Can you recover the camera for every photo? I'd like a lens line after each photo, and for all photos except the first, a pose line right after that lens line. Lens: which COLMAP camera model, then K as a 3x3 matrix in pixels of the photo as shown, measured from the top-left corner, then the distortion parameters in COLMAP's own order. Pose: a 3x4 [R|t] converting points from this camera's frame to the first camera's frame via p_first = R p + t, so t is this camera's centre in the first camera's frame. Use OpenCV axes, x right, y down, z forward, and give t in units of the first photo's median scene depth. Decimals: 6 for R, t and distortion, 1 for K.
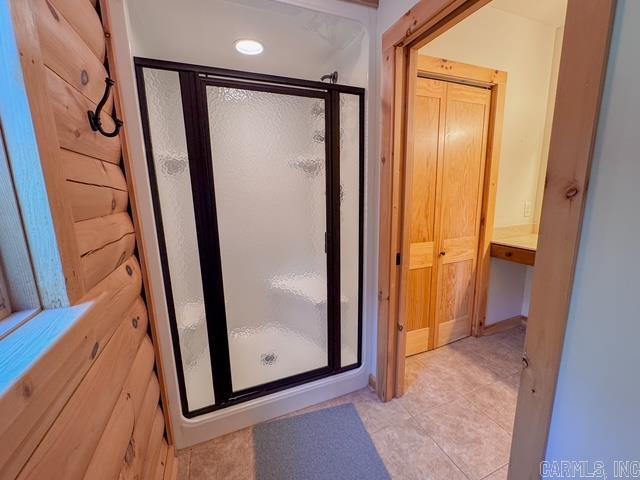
lens RADIAL K [[255.5, 0, 318.2], [0, 255.5, 238.2], [0, 0, 1]] dist [-0.002278, 0.000171]
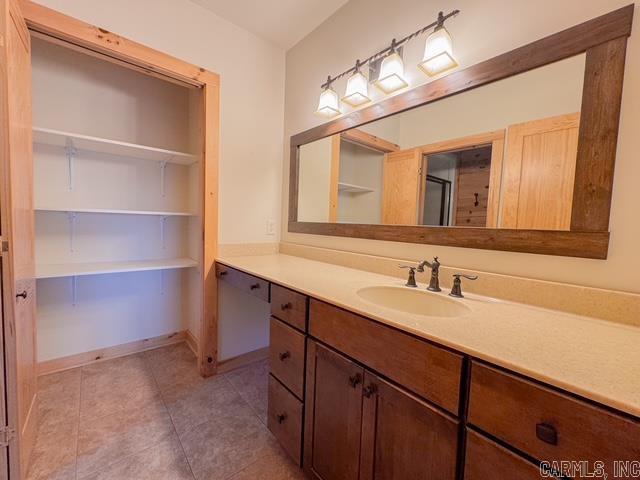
lens RADIAL K [[255.5, 0, 319.0], [0, 255.5, 239.8], [0, 0, 1]] dist [-0.002278, 0.000171]
pose [[0.946290, 0.043258, 0.320412, 0.809075], [-0.007508, 0.993682, -0.111981, 0.044076], [-0.323231, 0.103561, 0.940636, 0.073856]]
